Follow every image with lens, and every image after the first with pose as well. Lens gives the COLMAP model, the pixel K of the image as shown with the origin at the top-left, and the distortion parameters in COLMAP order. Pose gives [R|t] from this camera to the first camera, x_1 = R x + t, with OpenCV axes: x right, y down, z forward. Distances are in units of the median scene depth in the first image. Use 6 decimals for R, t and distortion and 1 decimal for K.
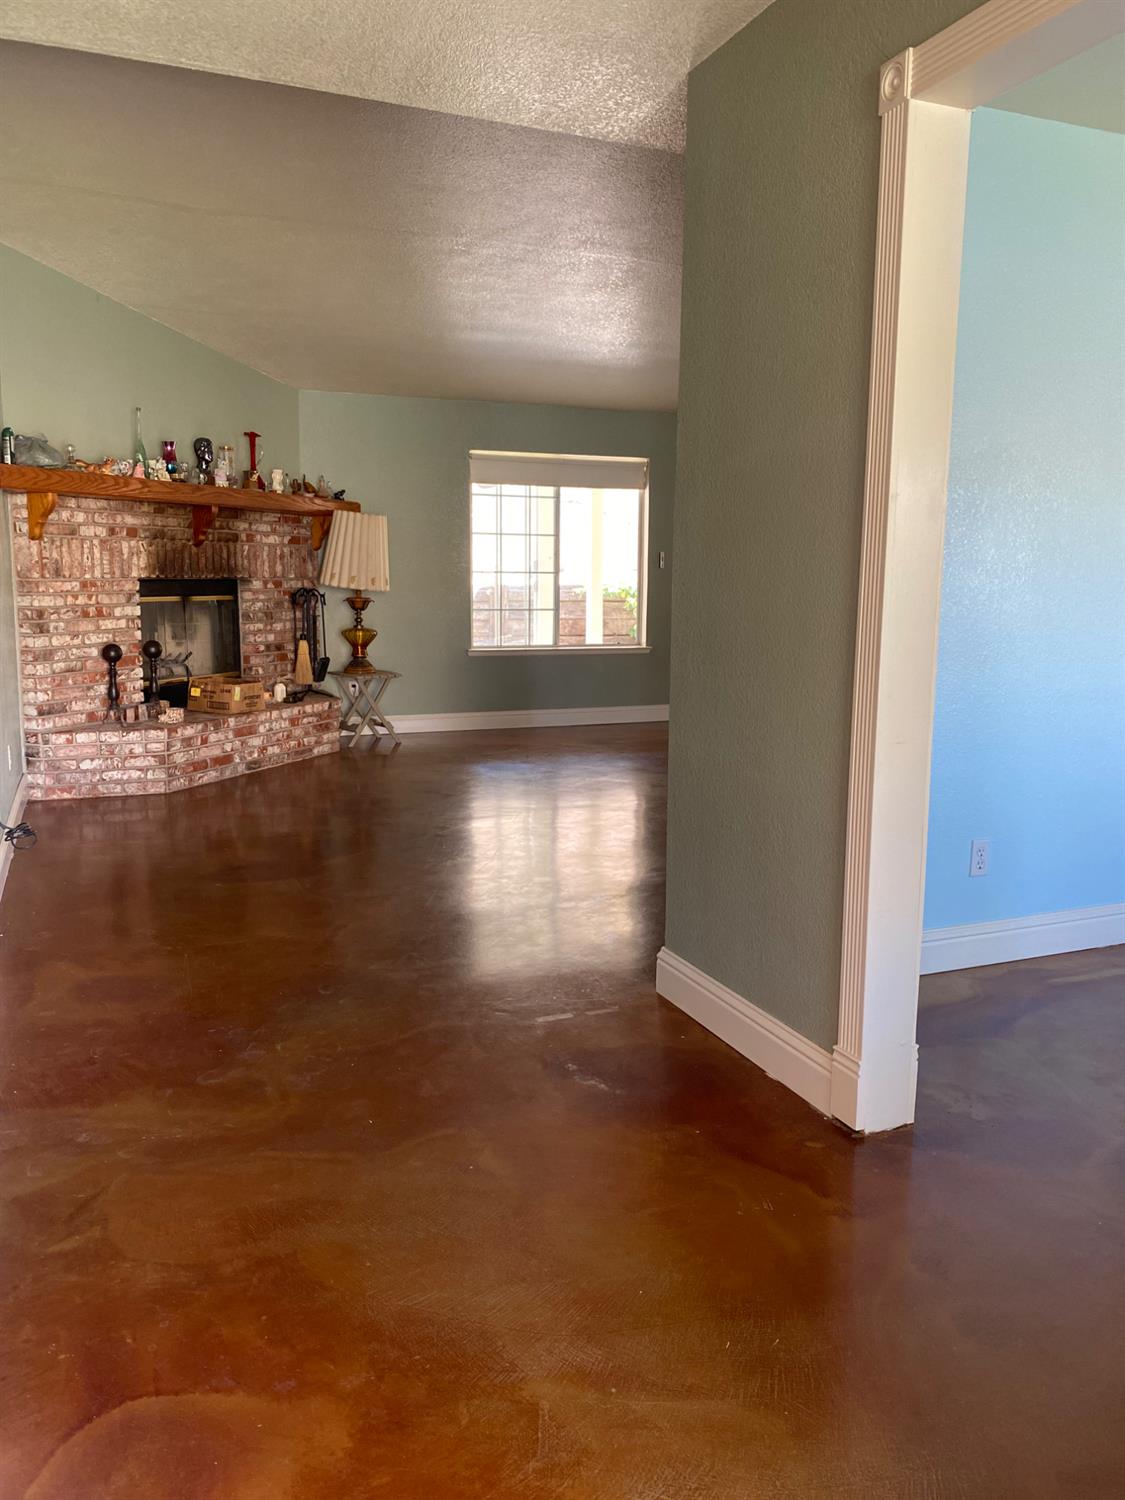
lens RADIAL K [[1176.1, 0, 575.6], [0, 1176.1, 751.1], [0, 0, 1]] dist [0.048478, -0.047848]
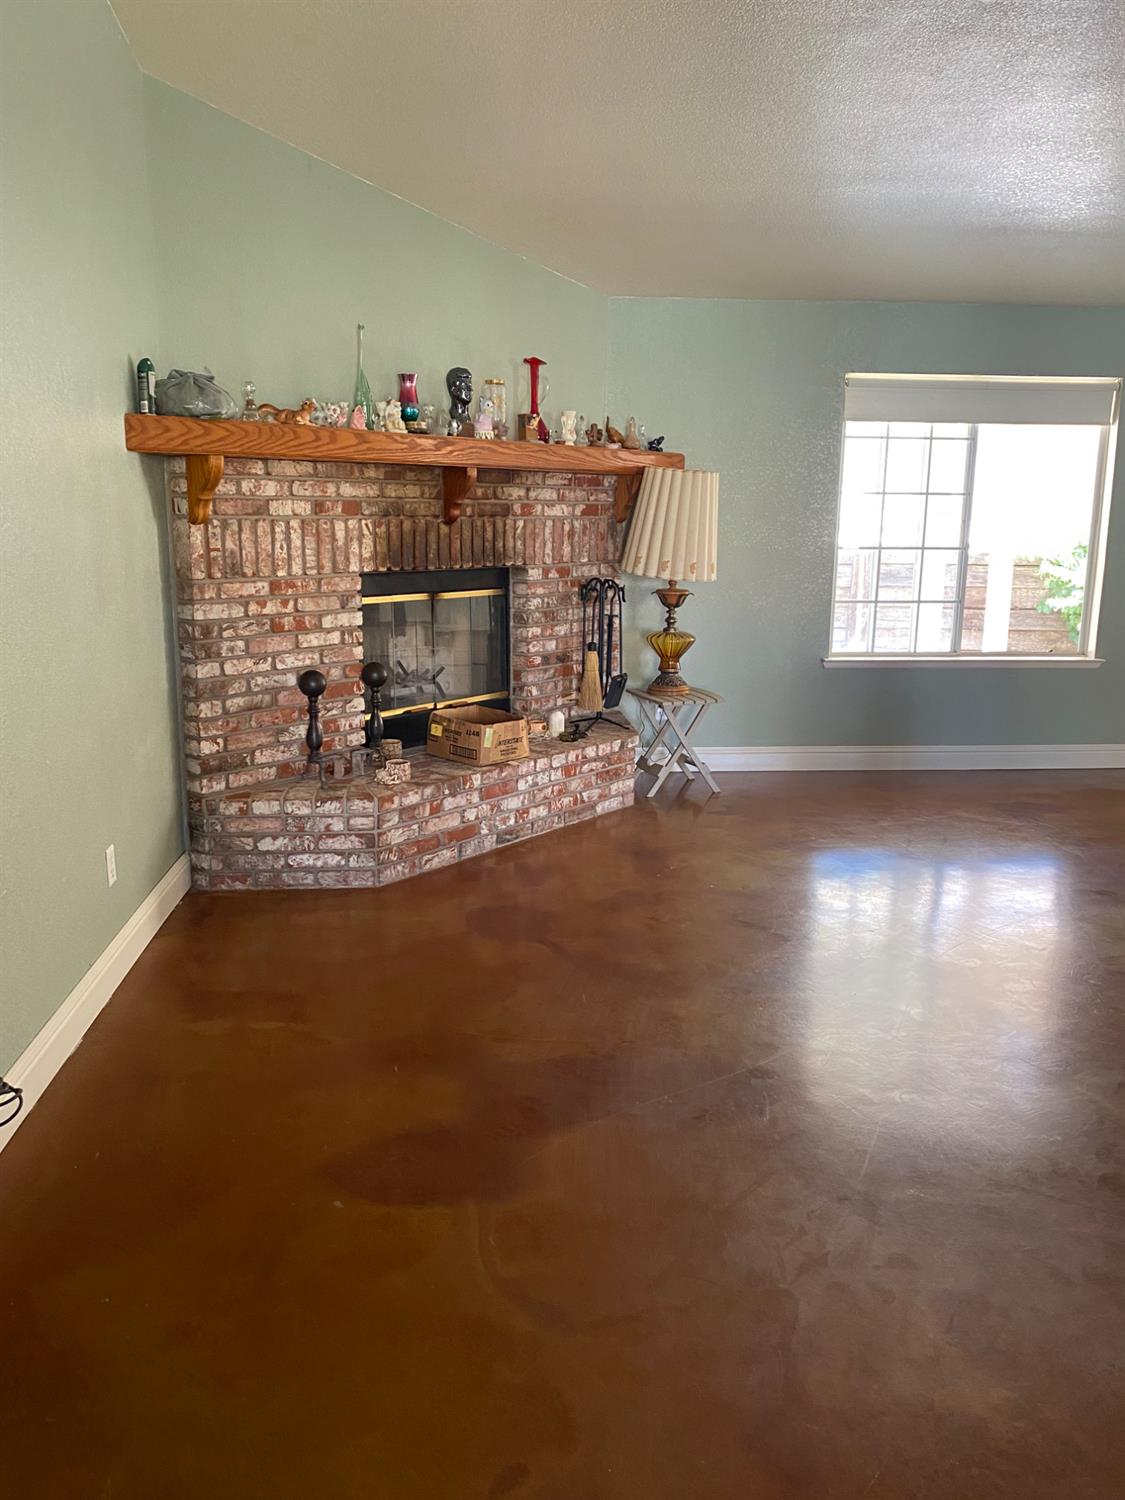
lens RADIAL K [[1176.1, 0, 547.6], [0, 1176.1, 760.0], [0, 0, 1]] dist [0.048478, -0.047848]
pose [[0.951385, 0.061345, -0.301832, -0.038099], [-0.045105, 0.997149, 0.060489, -0.073772], [0.304682, -0.043934, 0.951440, 0.321872]]
